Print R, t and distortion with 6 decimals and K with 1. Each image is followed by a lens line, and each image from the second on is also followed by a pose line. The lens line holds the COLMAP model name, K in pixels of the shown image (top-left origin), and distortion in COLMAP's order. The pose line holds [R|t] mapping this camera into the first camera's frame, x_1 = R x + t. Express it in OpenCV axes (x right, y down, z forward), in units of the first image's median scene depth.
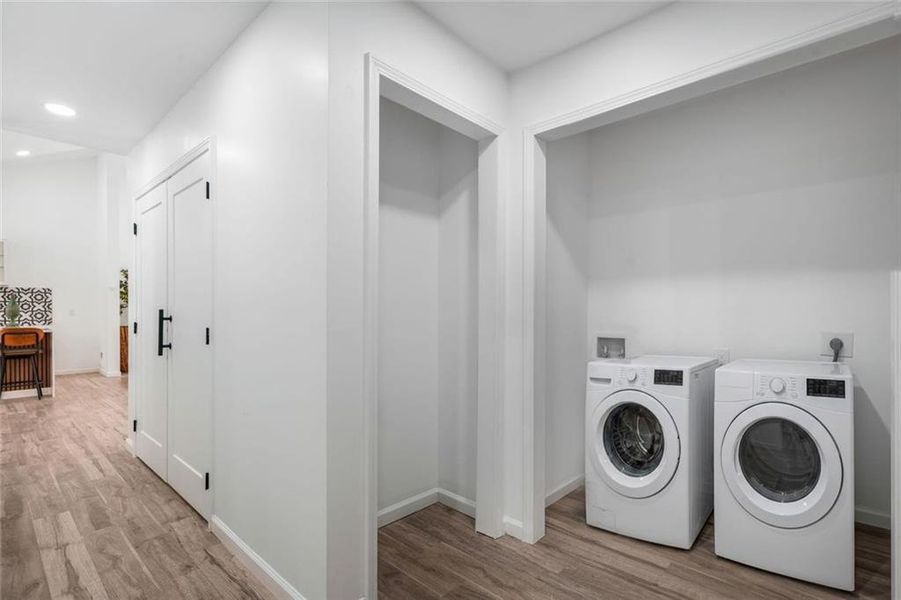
lens RADIAL K [[429.0, 0, 450.5], [0, 429.0, 300.0], [0, 0, 1]] dist [-0.003128, 0.000192]
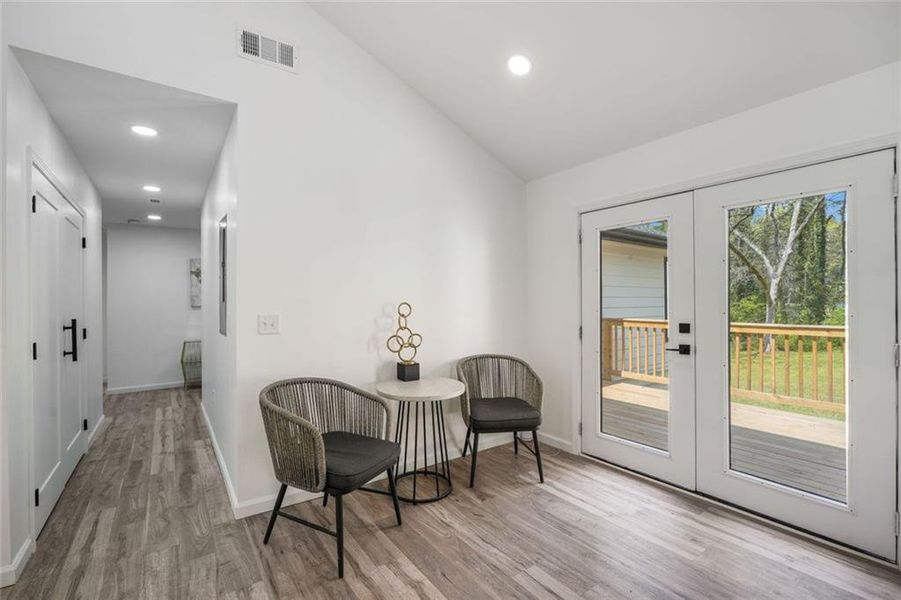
lens RADIAL K [[451.7, 0, 473.9], [0, 451.7, 302.3], [0, 0, 1]] dist [-0.001073, 0.000102]
pose [[-0.973356, 0.015838, 0.228750, -2.222514], [0.014022, 0.999856, -0.009561, -0.002894], [-0.228869, -0.006099, -0.973438, 2.164362]]
